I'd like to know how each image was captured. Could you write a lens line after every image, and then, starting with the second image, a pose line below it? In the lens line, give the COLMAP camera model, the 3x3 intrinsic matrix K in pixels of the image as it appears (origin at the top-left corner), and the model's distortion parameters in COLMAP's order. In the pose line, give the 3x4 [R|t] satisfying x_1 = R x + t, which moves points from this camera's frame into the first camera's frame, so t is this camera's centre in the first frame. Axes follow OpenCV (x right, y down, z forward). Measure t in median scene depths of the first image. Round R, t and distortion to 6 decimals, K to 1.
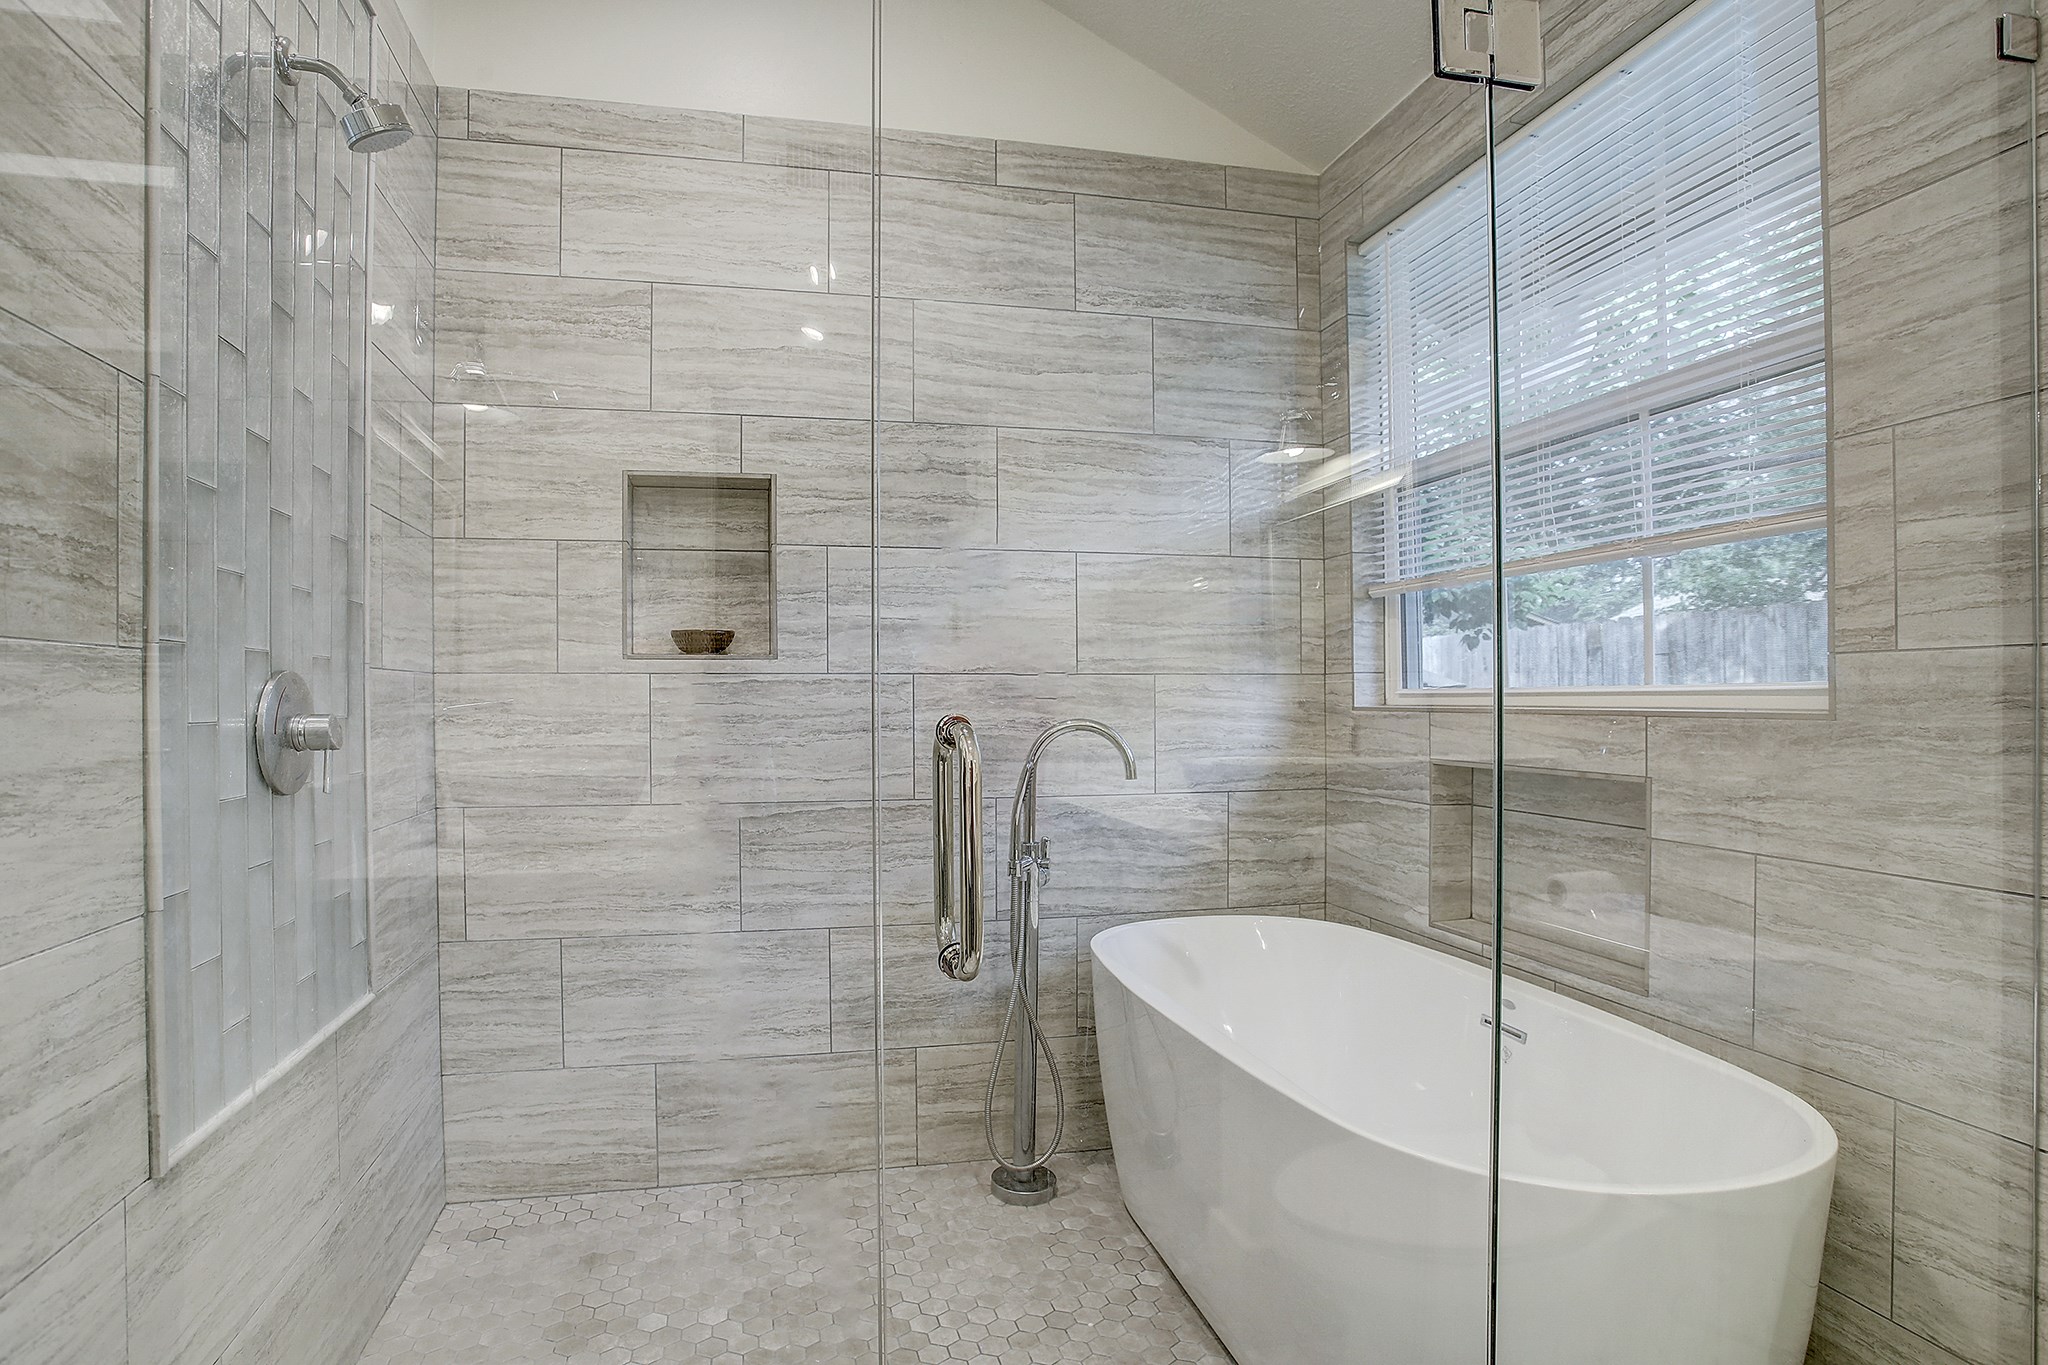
lens RADIAL K [[1130.3, 0, 1025.0], [0, 1130.3, 701.9], [0, 0, 1]] dist [-0.039937, 0.007712]
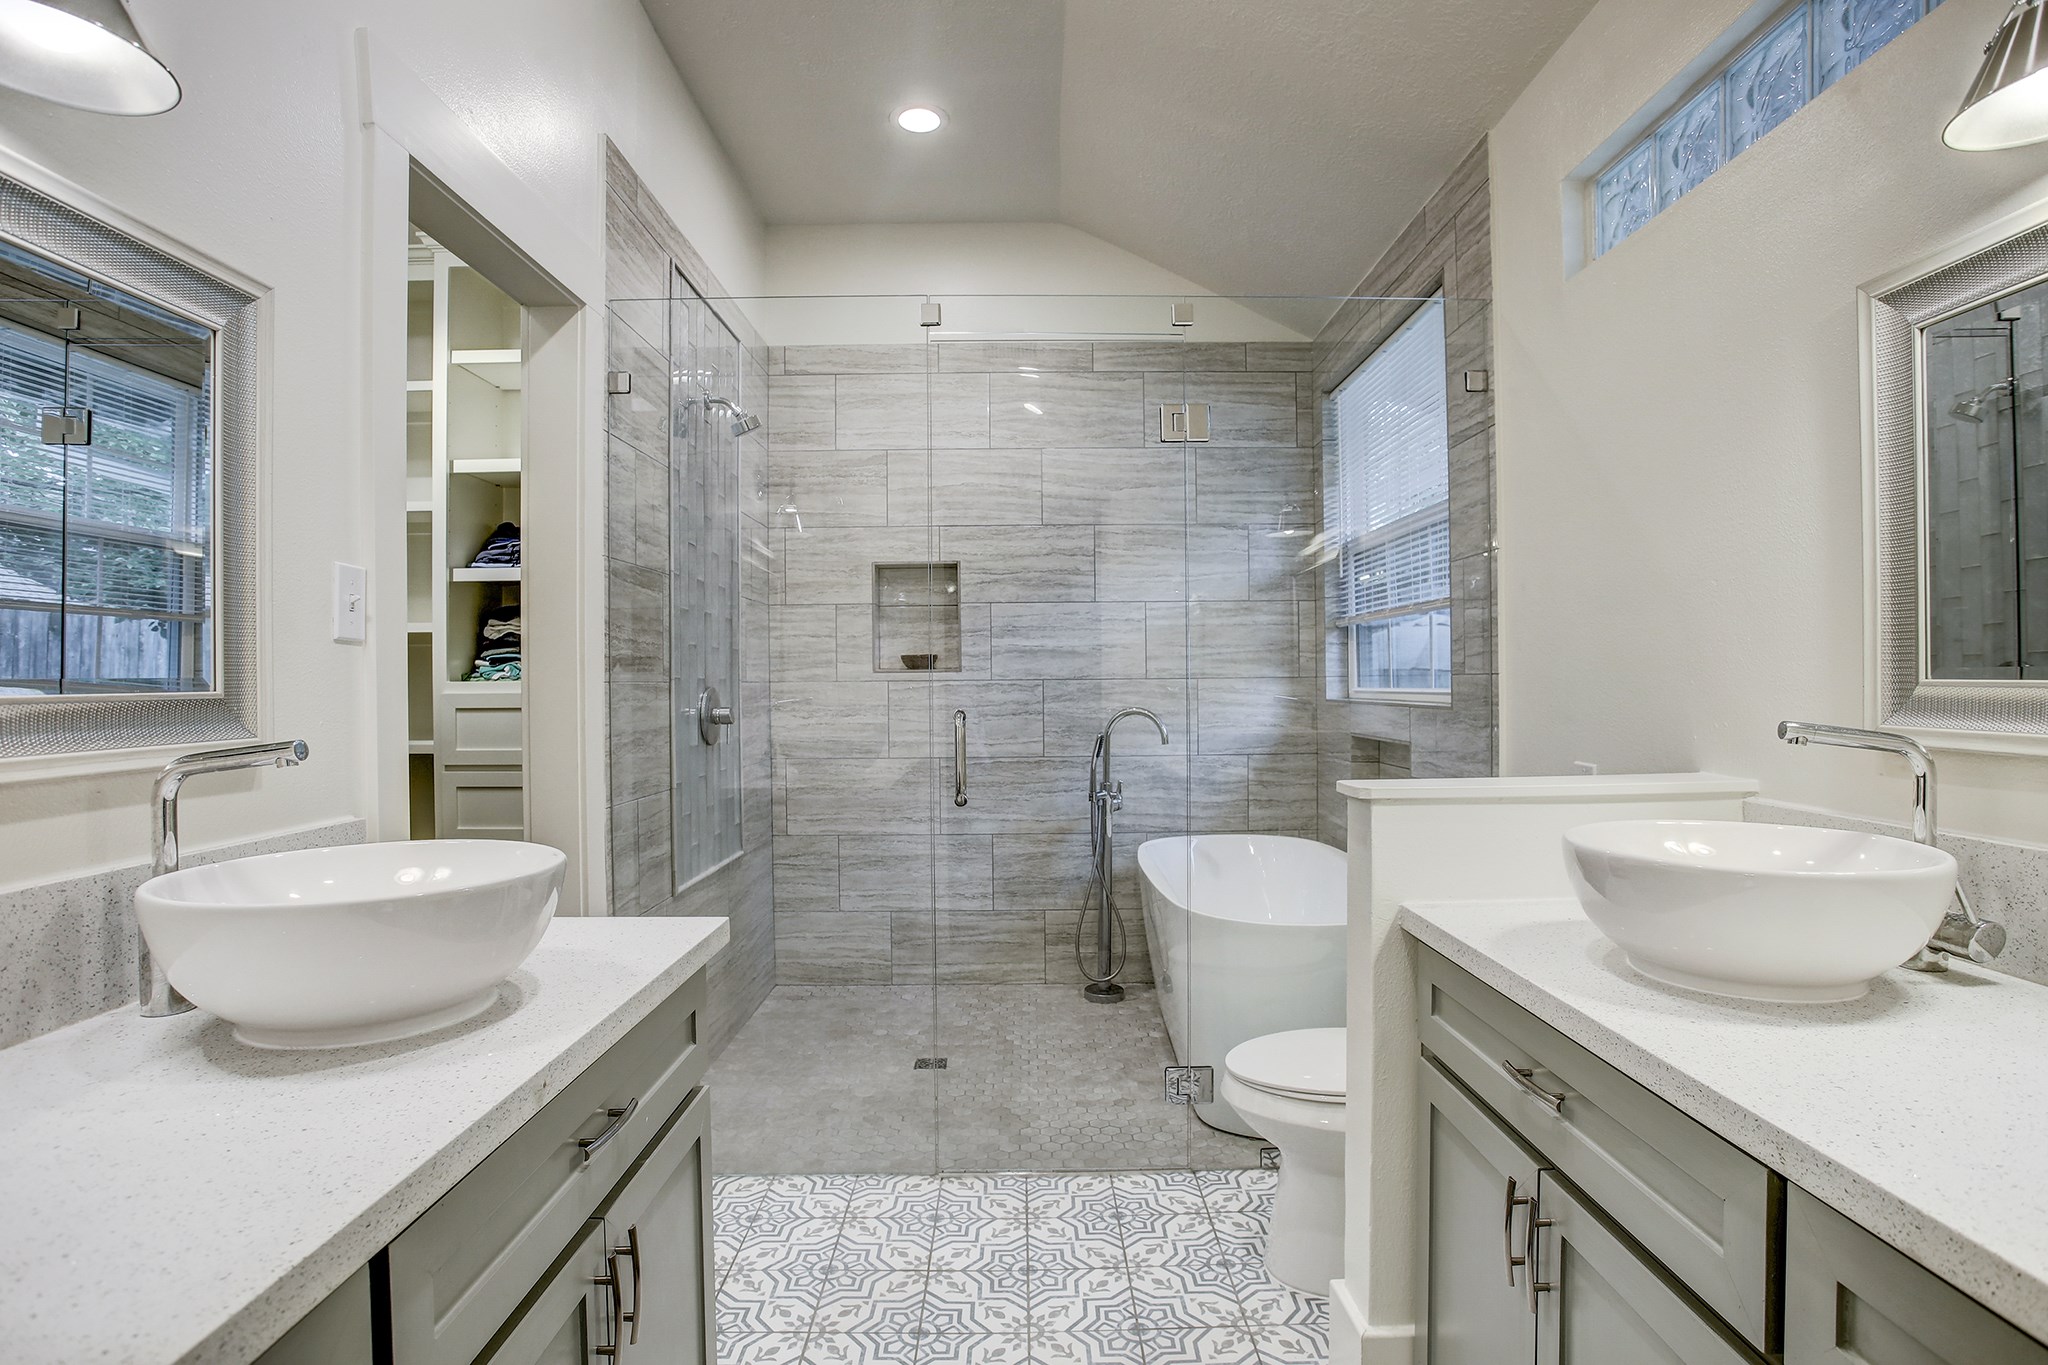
lens RADIAL K [[1047.0, 0, 1025.2], [0, 1047.0, 675.8], [0, 0, 1]] dist [0.003635, -0.000108]
pose [[0.973277, -0.008342, -0.229482, 0.230441], [0.005832, 0.999916, -0.011611, -0.013594], [0.229559, 0.009963, 0.973244, -0.490290]]
